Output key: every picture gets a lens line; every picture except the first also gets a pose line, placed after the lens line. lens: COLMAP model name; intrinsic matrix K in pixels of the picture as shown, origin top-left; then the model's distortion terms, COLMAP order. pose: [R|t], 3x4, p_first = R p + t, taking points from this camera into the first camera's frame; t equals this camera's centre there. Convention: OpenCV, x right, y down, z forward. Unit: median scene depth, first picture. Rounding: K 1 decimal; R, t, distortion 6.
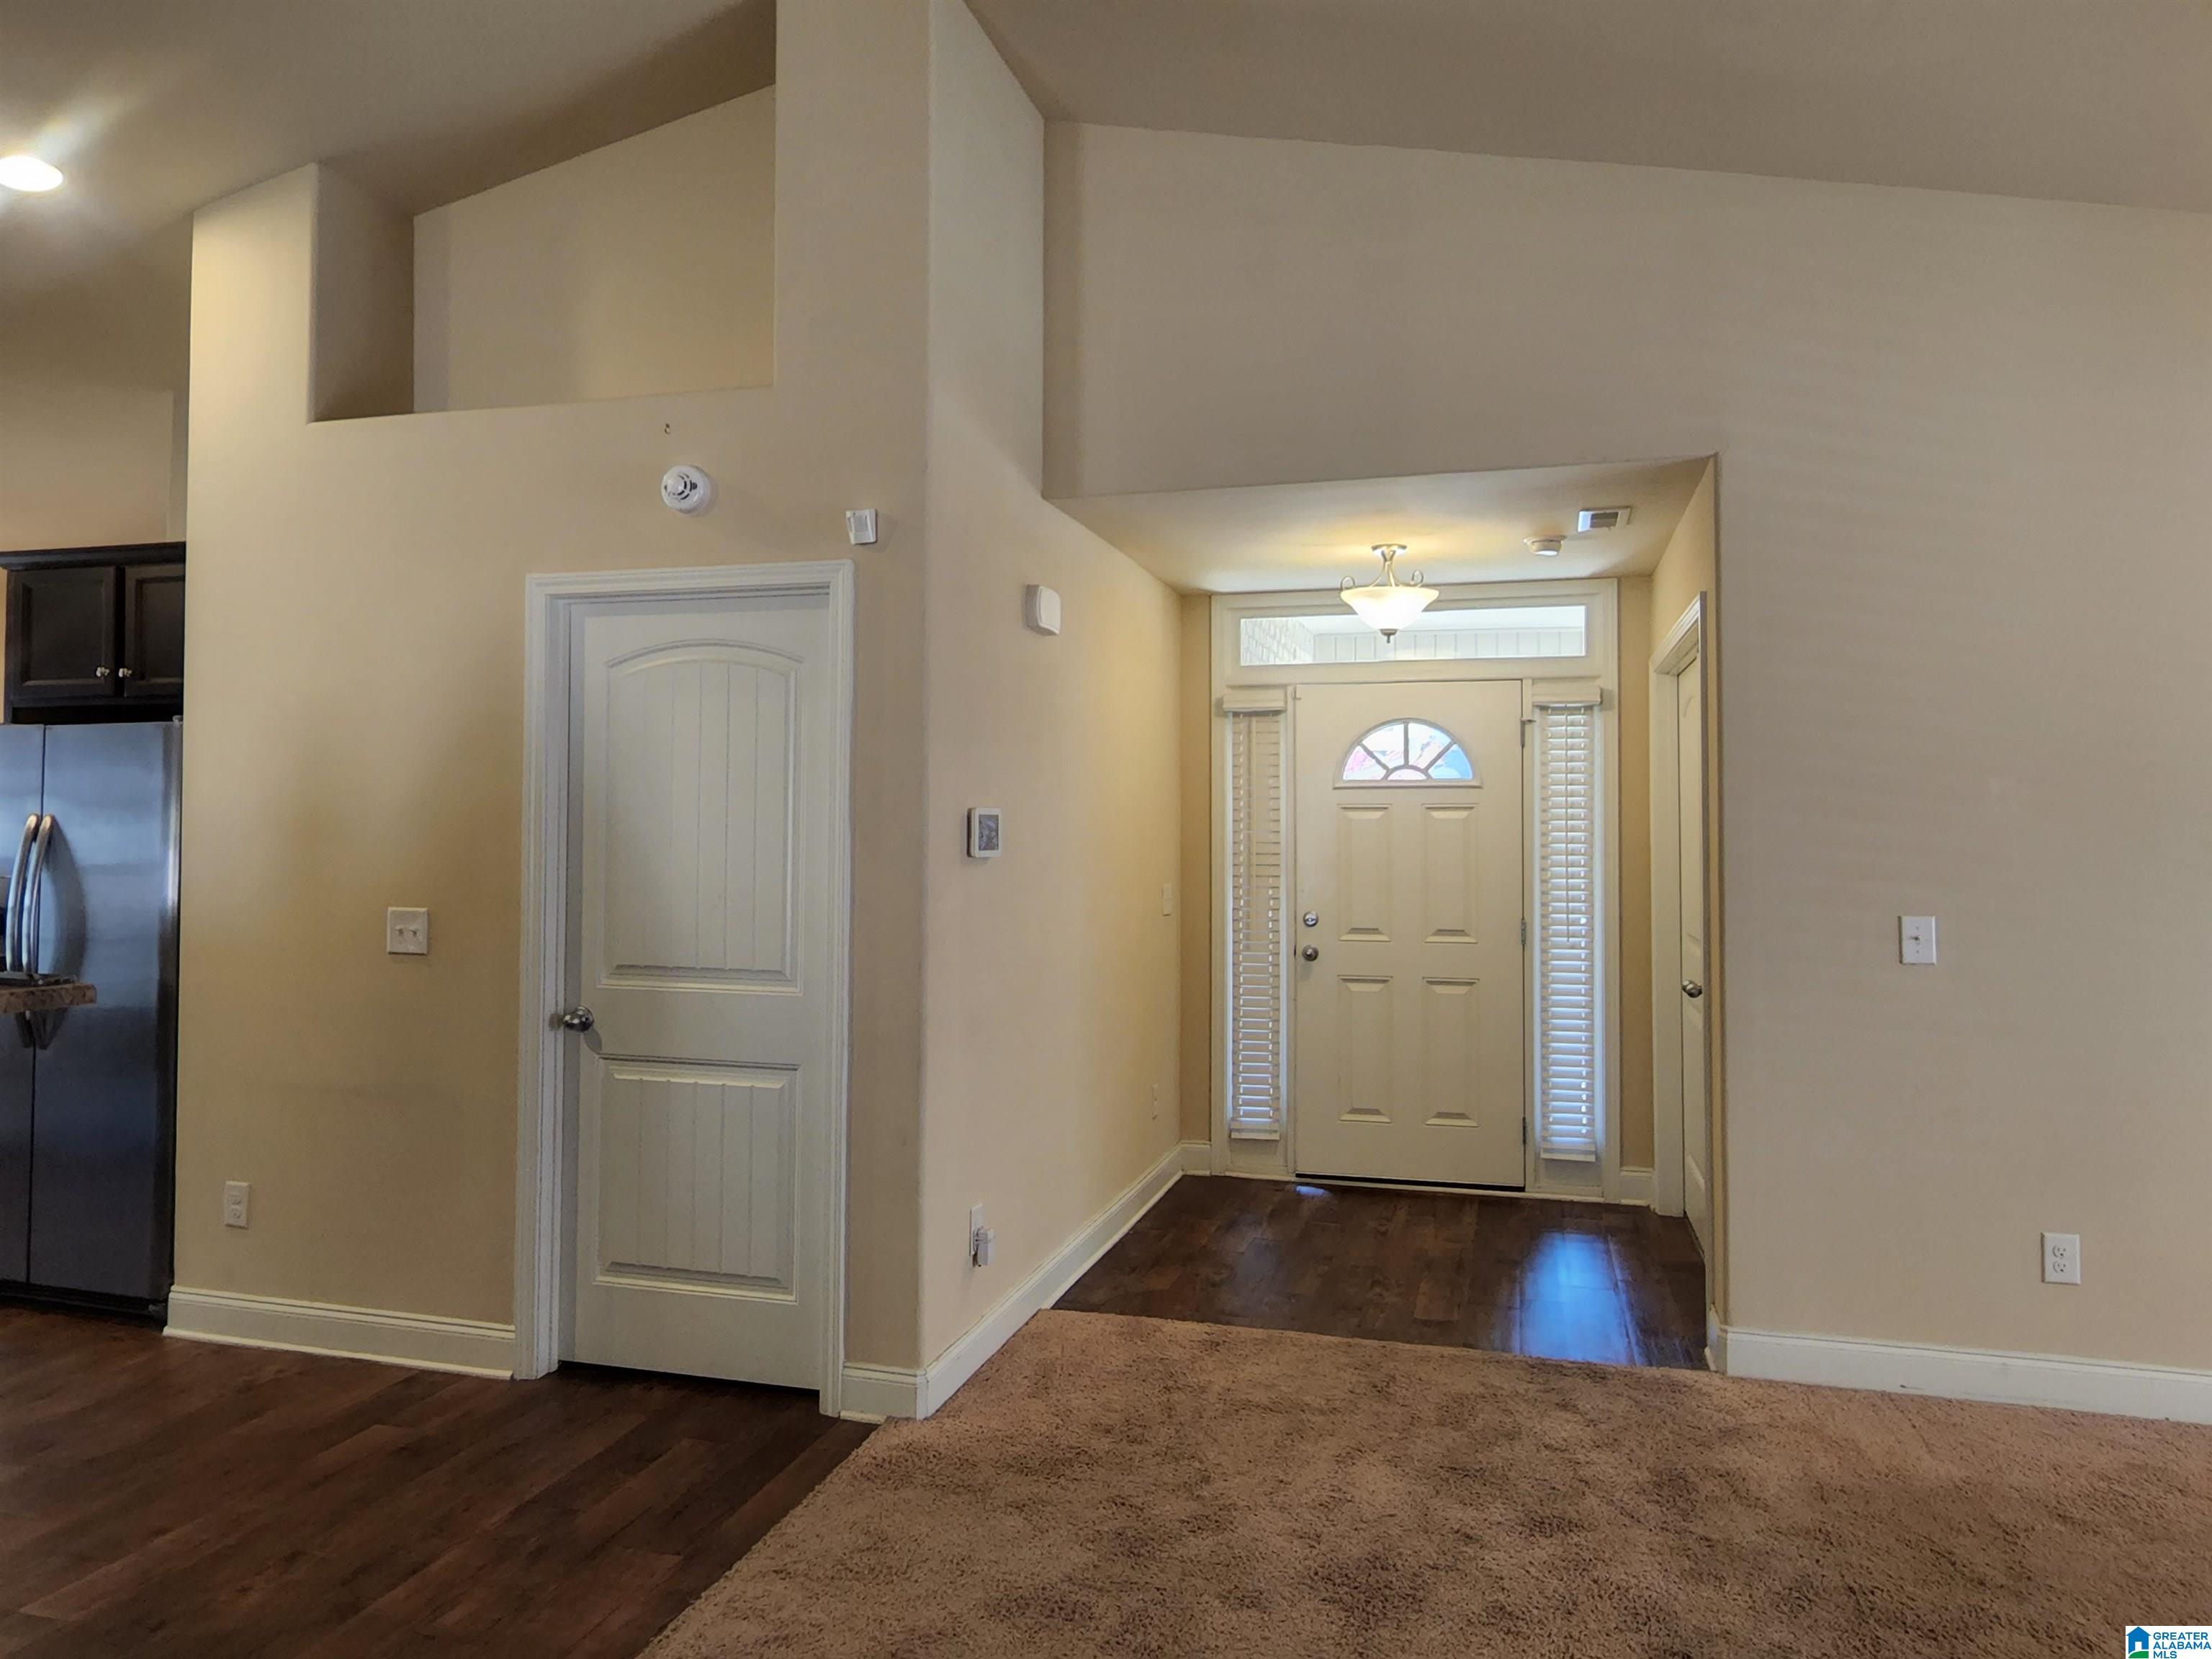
lens RADIAL K [[1525.2, 0, 1102.5], [0, 1525.2, 819.6], [0, 0, 1]] dist [0.056349, -0.001630]
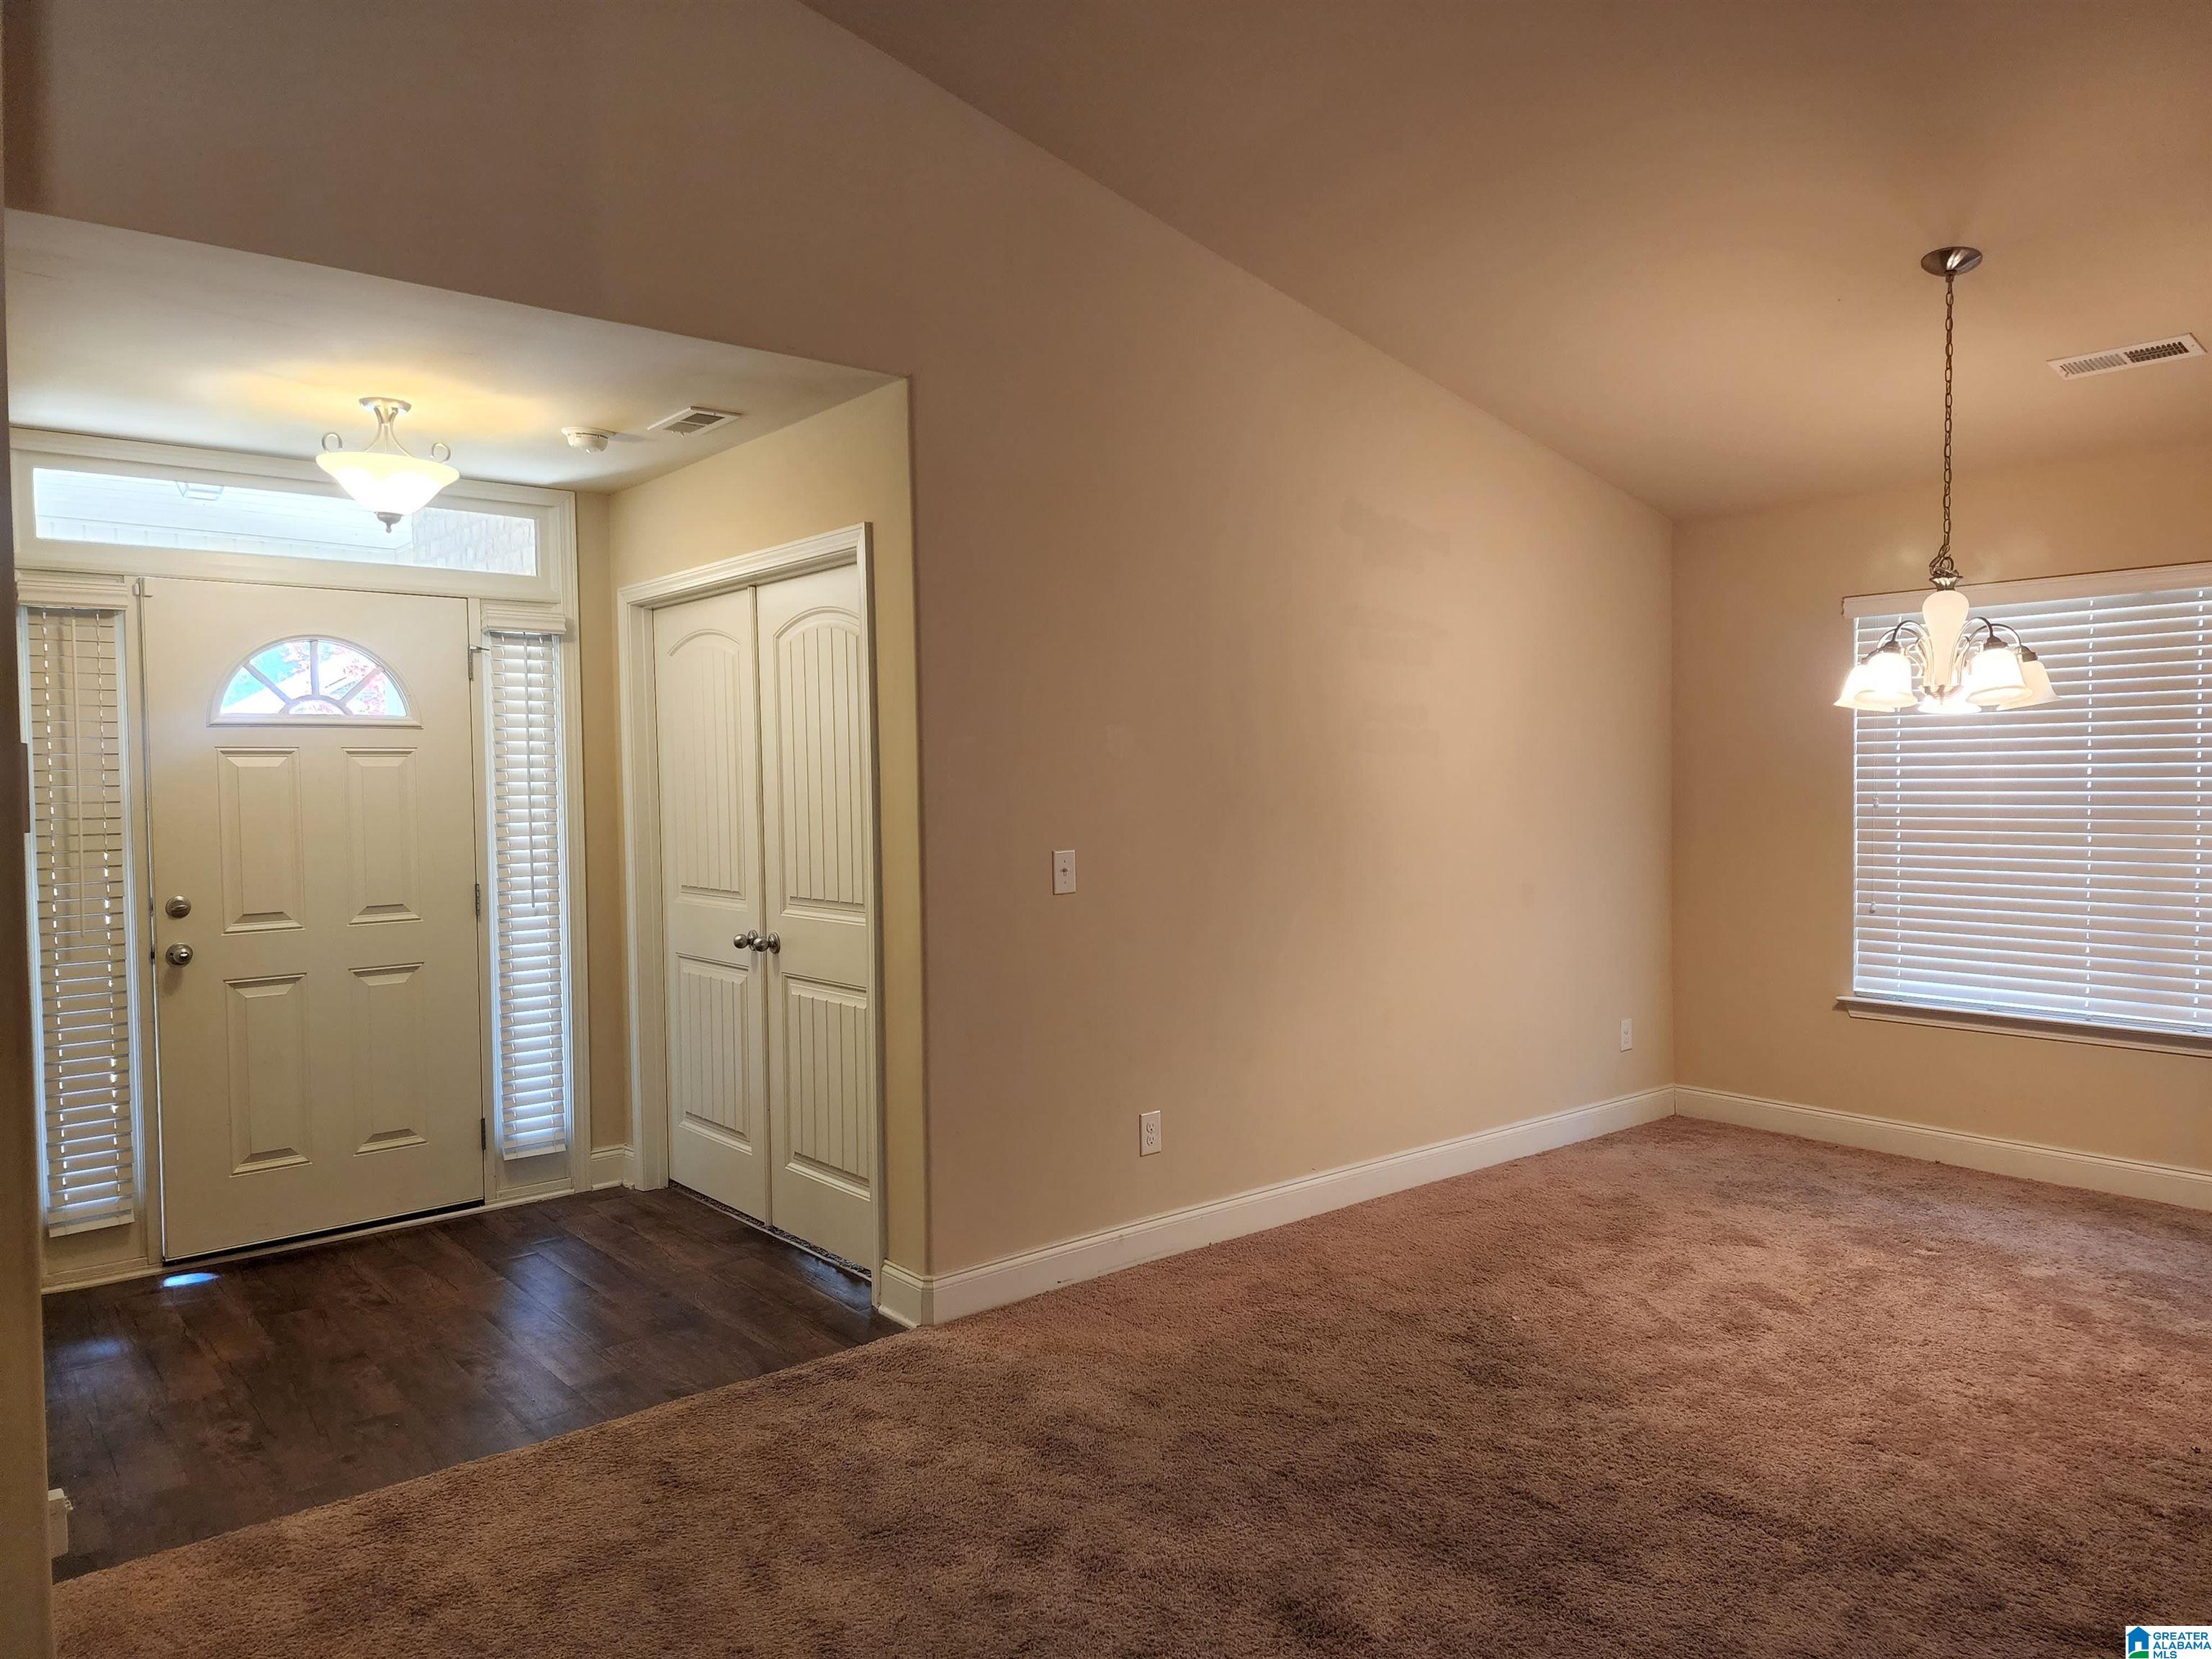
lens RADIAL K [[1483.1, 0, 1103.9], [0, 1483.1, 838.2], [0, 0, 1]] dist [0.038740, -0.008869]
pose [[0.575280, -0.043865, 0.816780, -0.195880], [0.009479, 0.998851, 0.046967, 0.004015], [-0.817902, -0.019277, 0.575035, 0.248019]]
